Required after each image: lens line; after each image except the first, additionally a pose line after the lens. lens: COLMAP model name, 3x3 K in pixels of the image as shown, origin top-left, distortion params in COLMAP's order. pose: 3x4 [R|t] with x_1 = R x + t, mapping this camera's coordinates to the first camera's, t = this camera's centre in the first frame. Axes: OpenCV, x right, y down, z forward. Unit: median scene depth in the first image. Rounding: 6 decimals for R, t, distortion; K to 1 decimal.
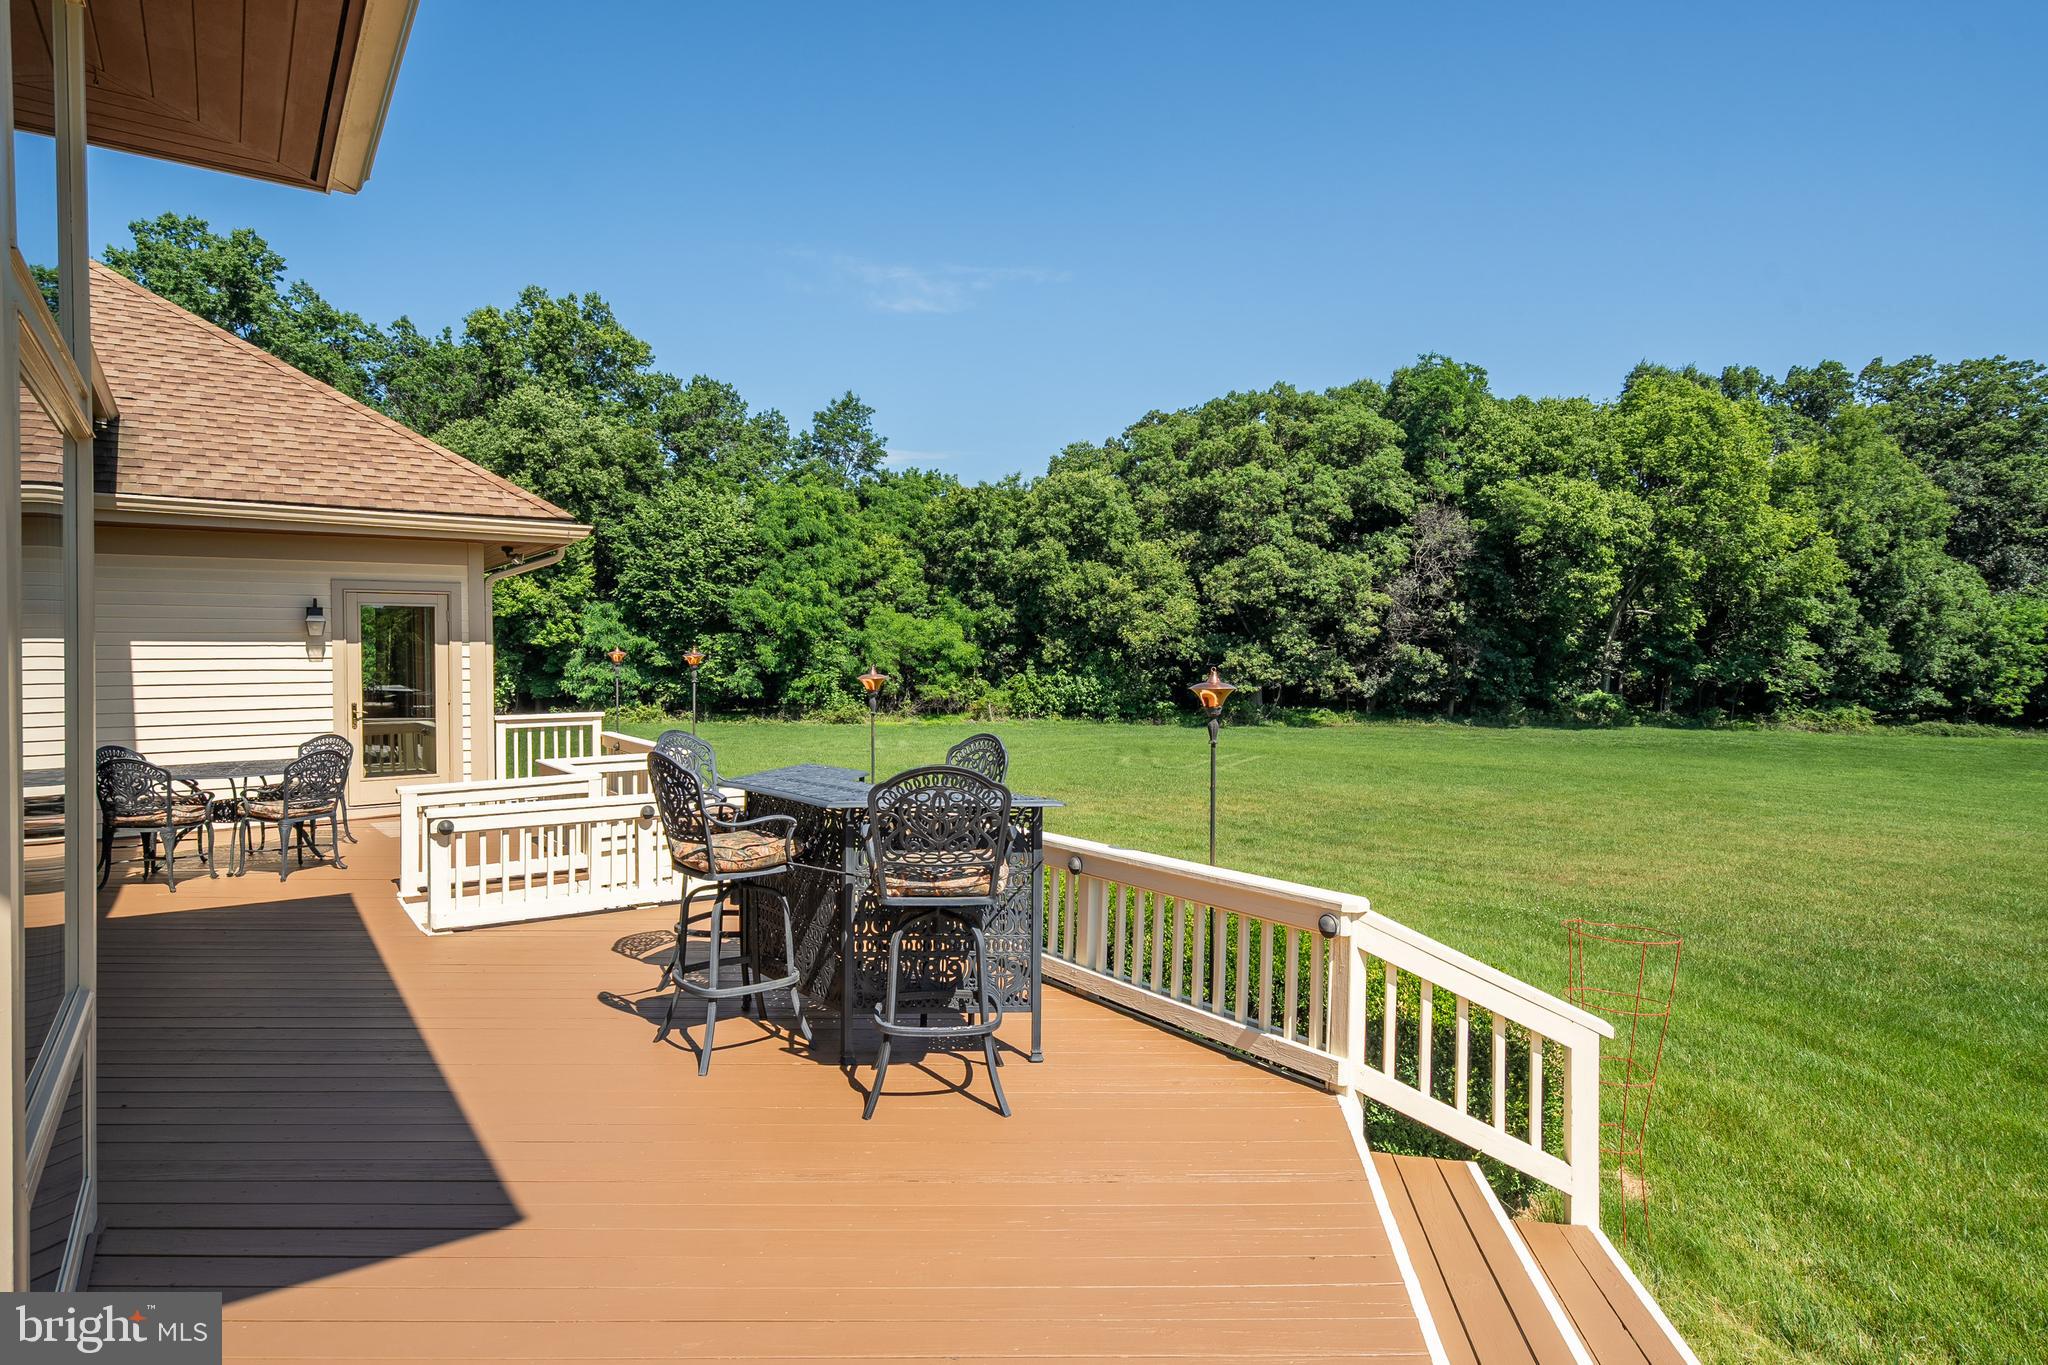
lens RADIAL K [[1118.8, 0, 1024.0], [0, 1118.8, 682.5], [0, 0, 1]] dist [0.002622, -0.000444]
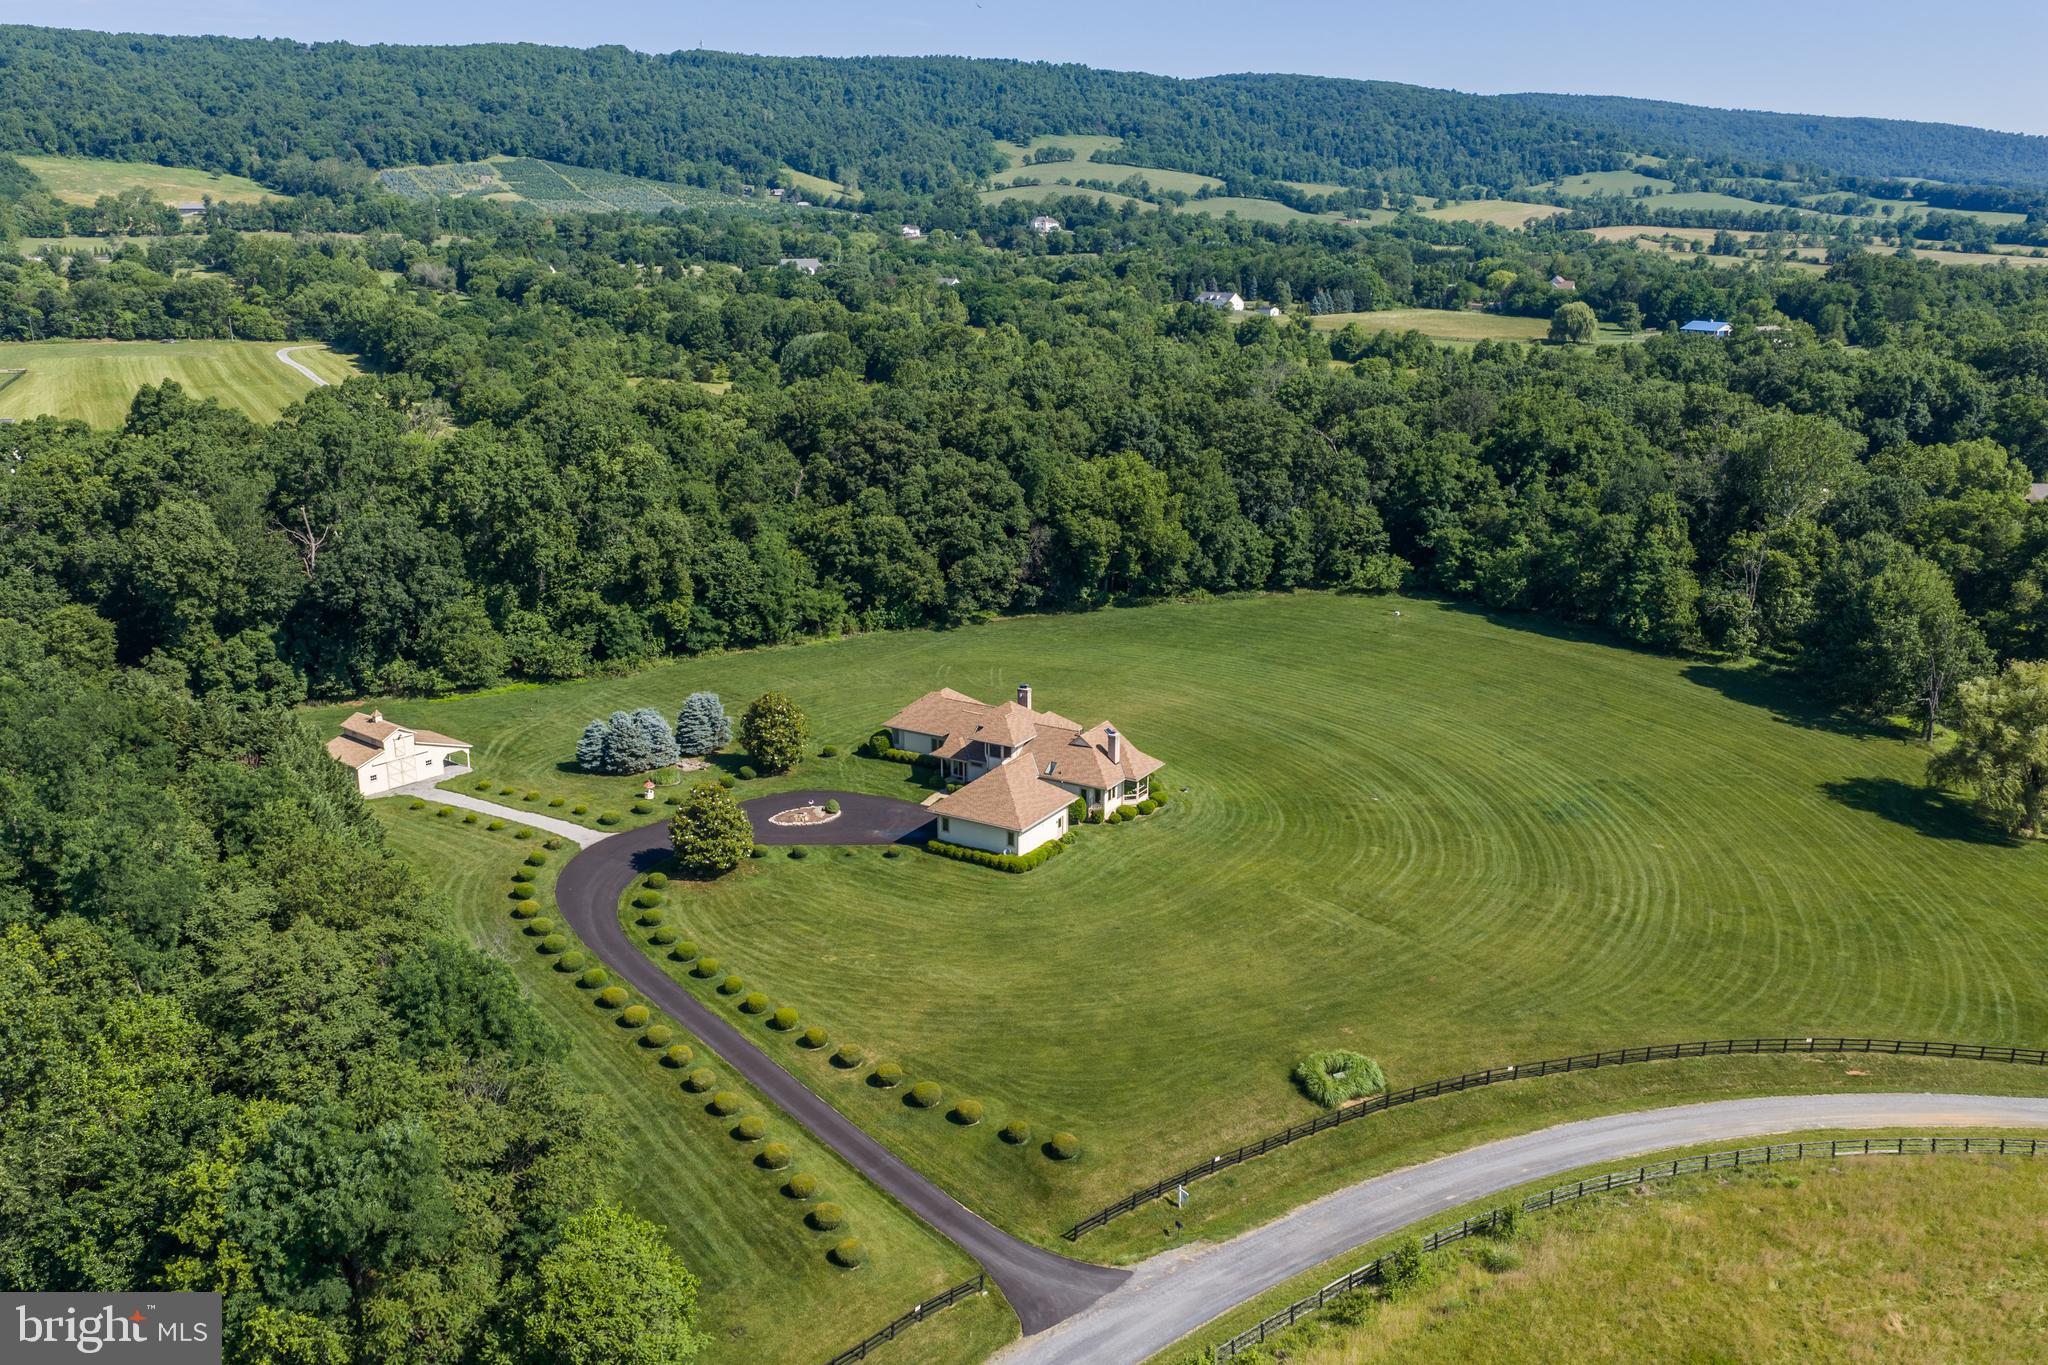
lens RADIAL K [[1686.6, 0, 1025.4], [0, 1686.6, 681.2], [0, 0, 1]] dist [0.022182, -0.038188]
pose [[0.917002, -0.105756, 0.384608, -1.041084], [0.007023, 0.968344, 0.249522, -0.727598], [-0.398821, -0.226111, 0.888716, -2.180352]]
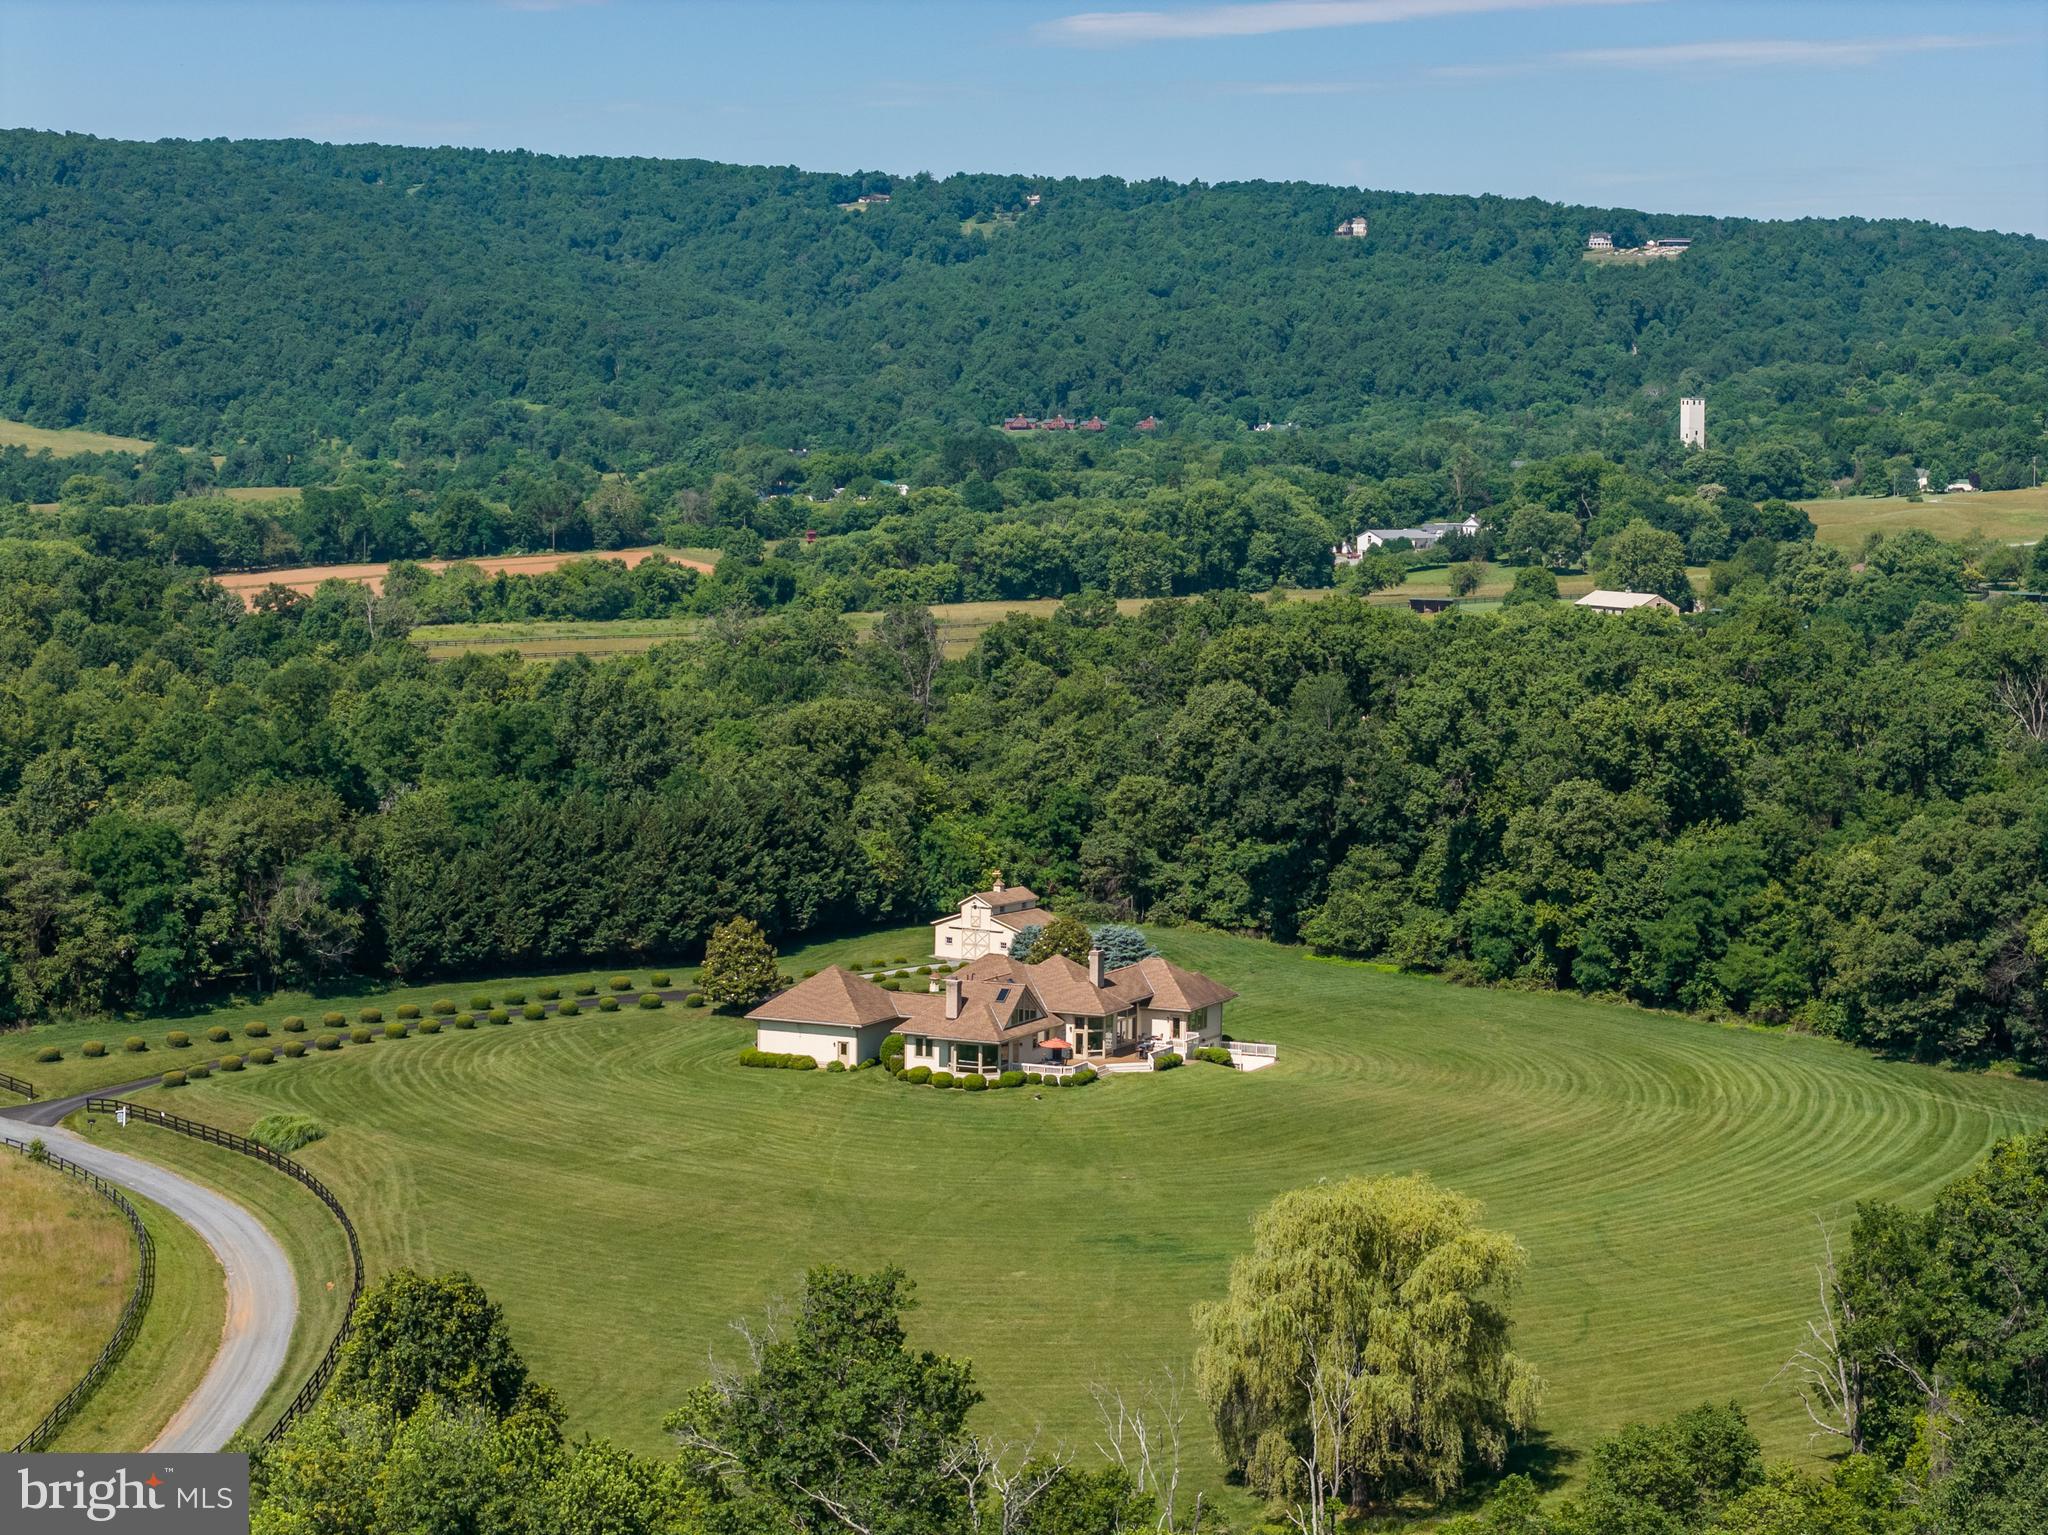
lens RADIAL K [[4095.4, 0, 1030.1], [0, 4095.4, 721.4], [0, 0, 1]] dist [-0.243980, 1.137040]
pose [[0.483630, 0.070908, -0.872396, 3.907530], [-0.033705, 0.997483, 0.062390, -0.637831], [0.874624, -0.000769, 0.484802, -2.267501]]
